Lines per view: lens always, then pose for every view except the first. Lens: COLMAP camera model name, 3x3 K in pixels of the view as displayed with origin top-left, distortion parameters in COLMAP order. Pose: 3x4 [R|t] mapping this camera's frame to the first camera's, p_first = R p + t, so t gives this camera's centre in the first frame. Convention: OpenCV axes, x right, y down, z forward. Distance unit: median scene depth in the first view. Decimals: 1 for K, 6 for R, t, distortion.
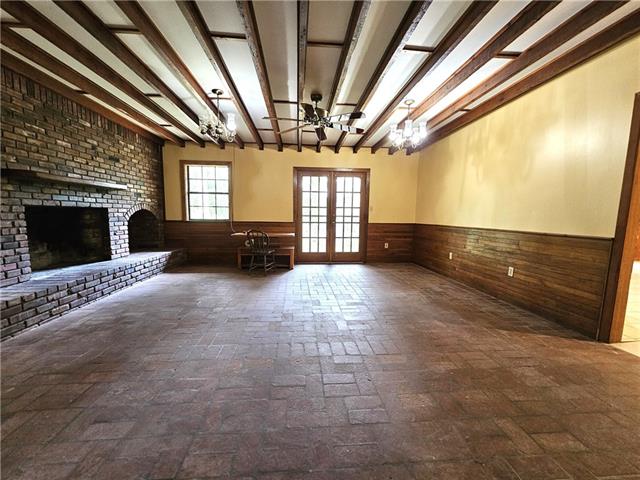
lens RADIAL K [[259.8, 0, 318.6], [0, 259.8, 244.2], [0, 0, 1]] dist [-0.002288, -0.000675]
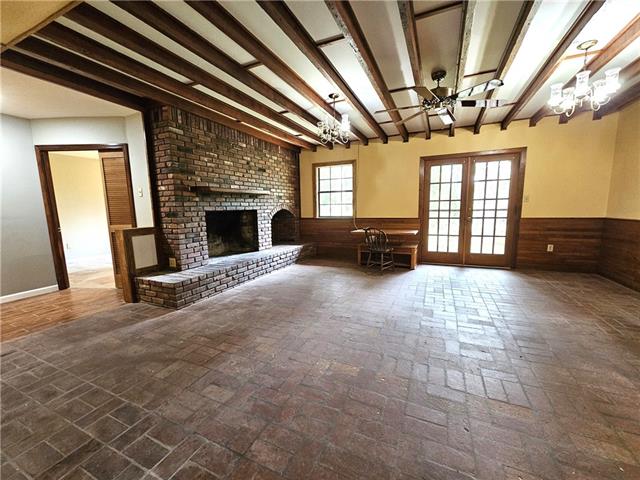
lens RADIAL K [[259.8, 0, 321.4], [0, 259.8, 242.8], [0, 0, 1]] dist [-0.002288, -0.000675]
pose [[0.871975, 0.036866, -0.488161, 0.088560], [-0.024840, 0.999208, 0.031090, -0.028706], [0.488920, -0.014984, 0.872200, 0.055411]]
